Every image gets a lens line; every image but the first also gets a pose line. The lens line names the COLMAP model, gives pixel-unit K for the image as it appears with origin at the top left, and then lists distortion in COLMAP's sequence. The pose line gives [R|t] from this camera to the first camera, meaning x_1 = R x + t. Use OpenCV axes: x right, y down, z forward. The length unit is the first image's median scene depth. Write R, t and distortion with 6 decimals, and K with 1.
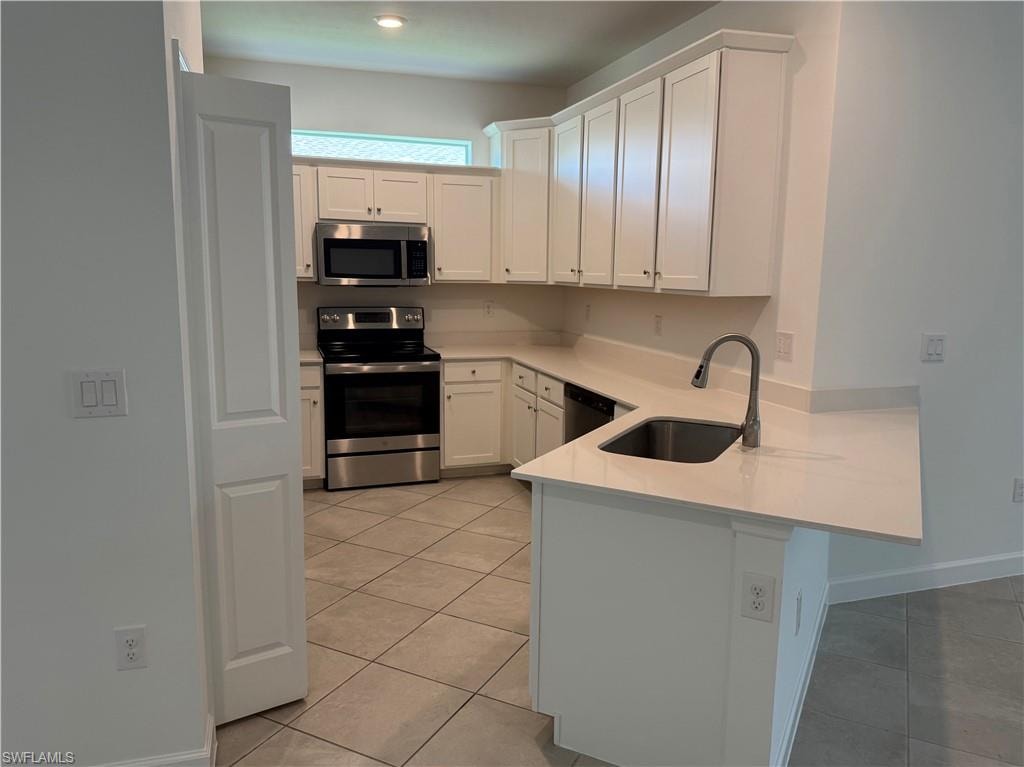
lens RADIAL K [[743.1, 0, 517.5], [0, 743.1, 378.3], [0, 0, 1]] dist [0.144040, -0.211113]
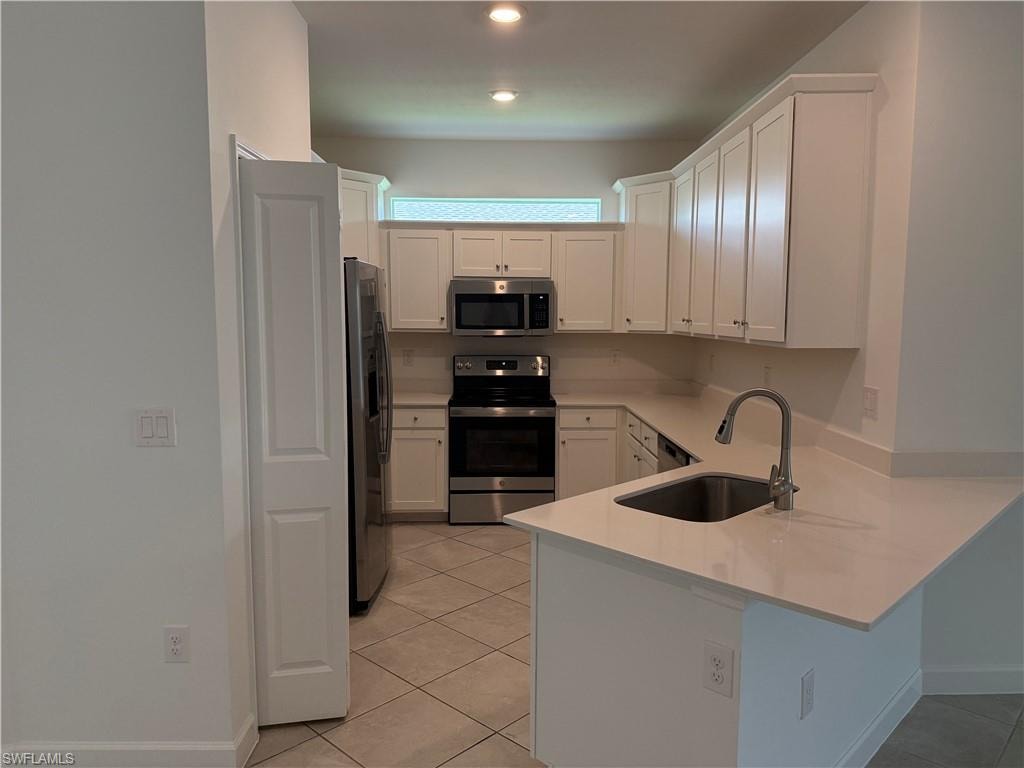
lens RADIAL K [[721.0, 0, 515.6], [0, 721.0, 385.0], [0, 0, 1]] dist [0.137841, -0.198328]
pose [[0.958401, 0.019362, -0.284769, 0.132194], [-0.034307, 0.998278, -0.047585, -0.004443], [0.283357, 0.055375, 0.957414, 0.013583]]
